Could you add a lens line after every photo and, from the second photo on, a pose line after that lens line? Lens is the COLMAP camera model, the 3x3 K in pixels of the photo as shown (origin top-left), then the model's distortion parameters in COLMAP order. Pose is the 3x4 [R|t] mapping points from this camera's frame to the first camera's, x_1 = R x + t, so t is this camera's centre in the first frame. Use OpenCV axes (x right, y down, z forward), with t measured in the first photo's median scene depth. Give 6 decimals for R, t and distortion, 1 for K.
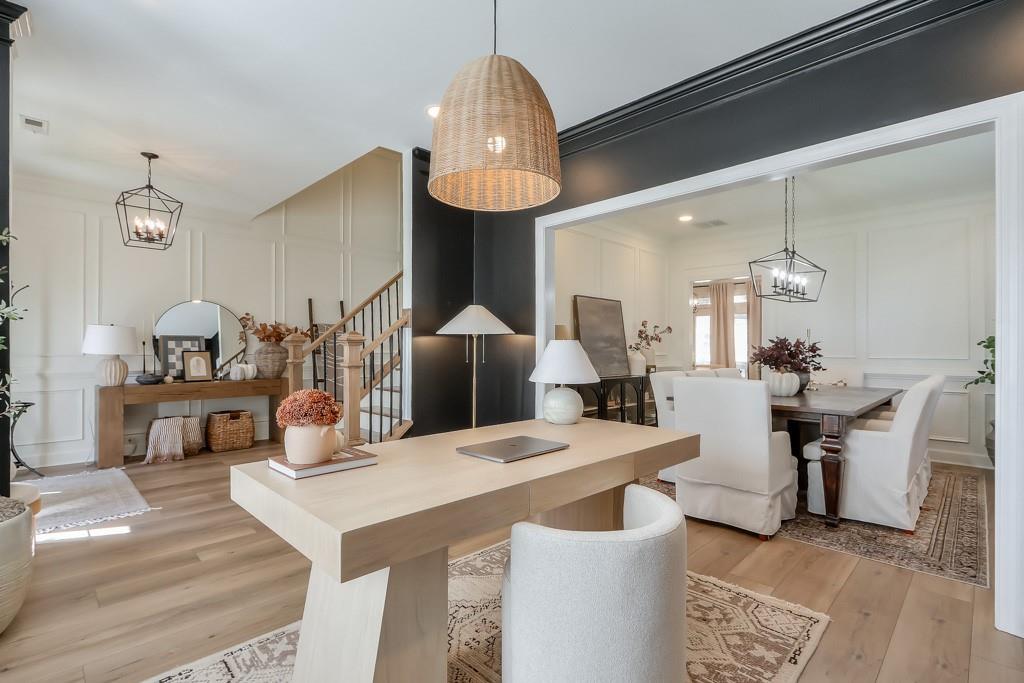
lens RADIAL K [[474.6, 0, 503.1], [0, 474.6, 340.1], [0, 0, 1]] dist [-0.001208, -0.000333]
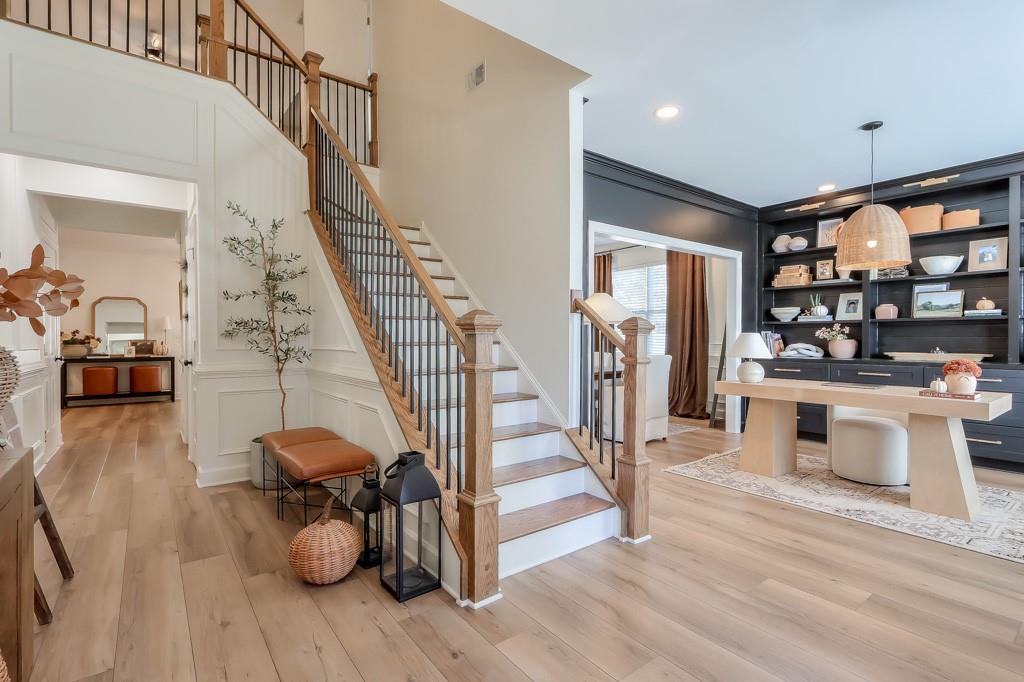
lens RADIAL K [[474.6, 0, 503.1], [0, 474.6, 339.6], [0, 0, 1]] dist [-0.001208, -0.000333]
pose [[0.141062, -0.003741, 0.989994, -1.622726], [-0.004009, 0.999983, 0.004350, 0.018644], [-0.989993, -0.004583, 0.141045, 1.598110]]
